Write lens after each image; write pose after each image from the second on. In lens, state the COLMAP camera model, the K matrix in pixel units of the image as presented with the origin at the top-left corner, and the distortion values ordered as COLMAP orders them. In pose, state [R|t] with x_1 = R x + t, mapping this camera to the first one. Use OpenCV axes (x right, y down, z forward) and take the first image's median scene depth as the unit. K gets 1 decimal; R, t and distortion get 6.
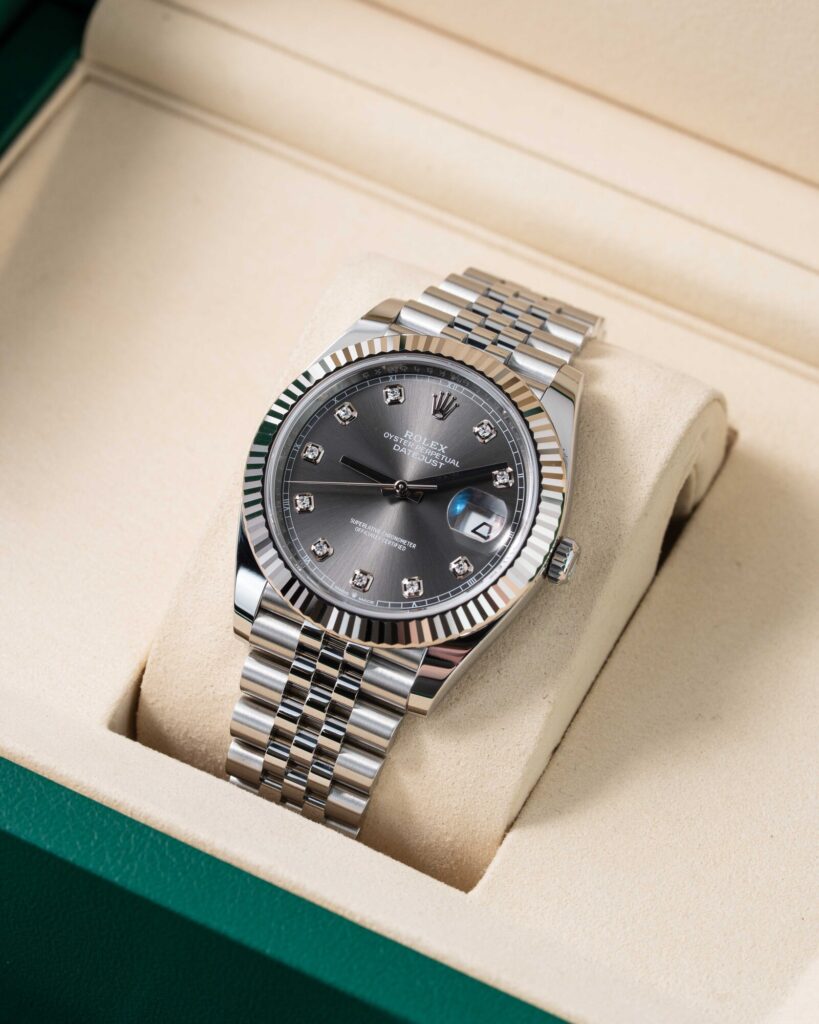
lens RADIAL K [[4830.7, 0, 410.7], [0, 4830.7, 504.9], [0, 0, 1]] dist [0.016478, 0.000000]
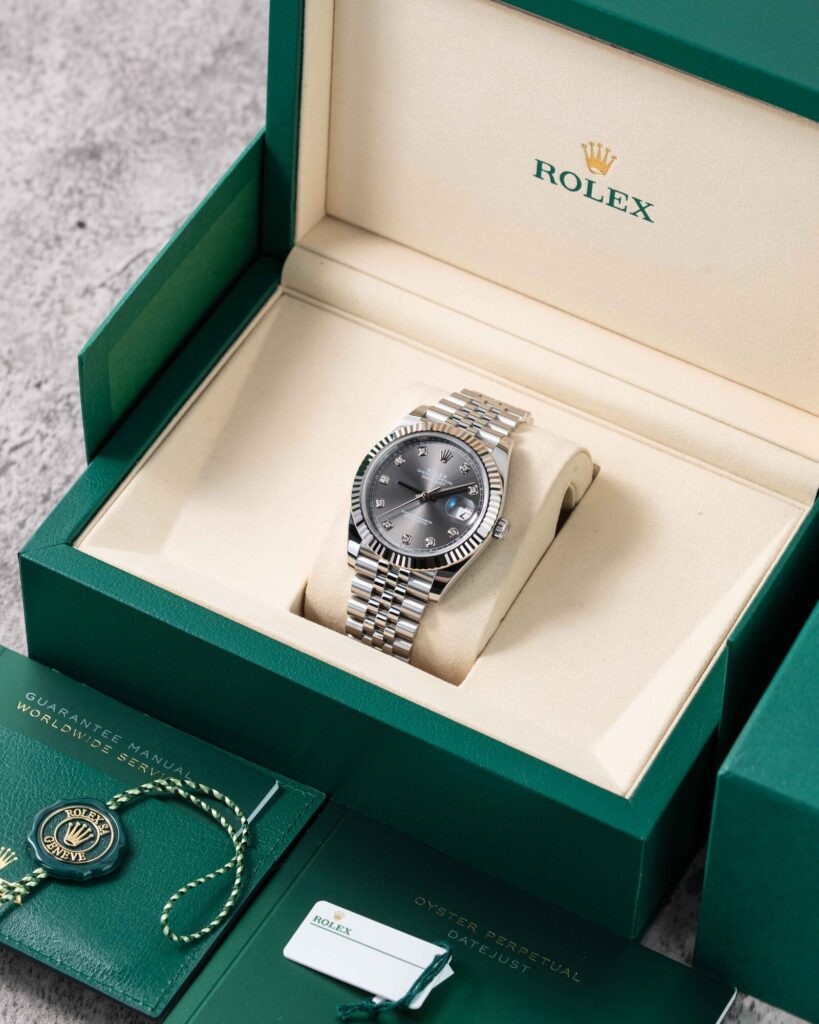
lens RADIAL K [[4830.7, 0, 409.3], [0, 4830.7, 515.5], [0, 0, 1]] dist [0.016478, 0.000000]
pose [[0.997353, -0.010337, -0.071978, 0.141800], [0.009957, 0.999935, -0.005630, 0.016935], [0.072031, 0.004898, 0.997390, -1.098446]]
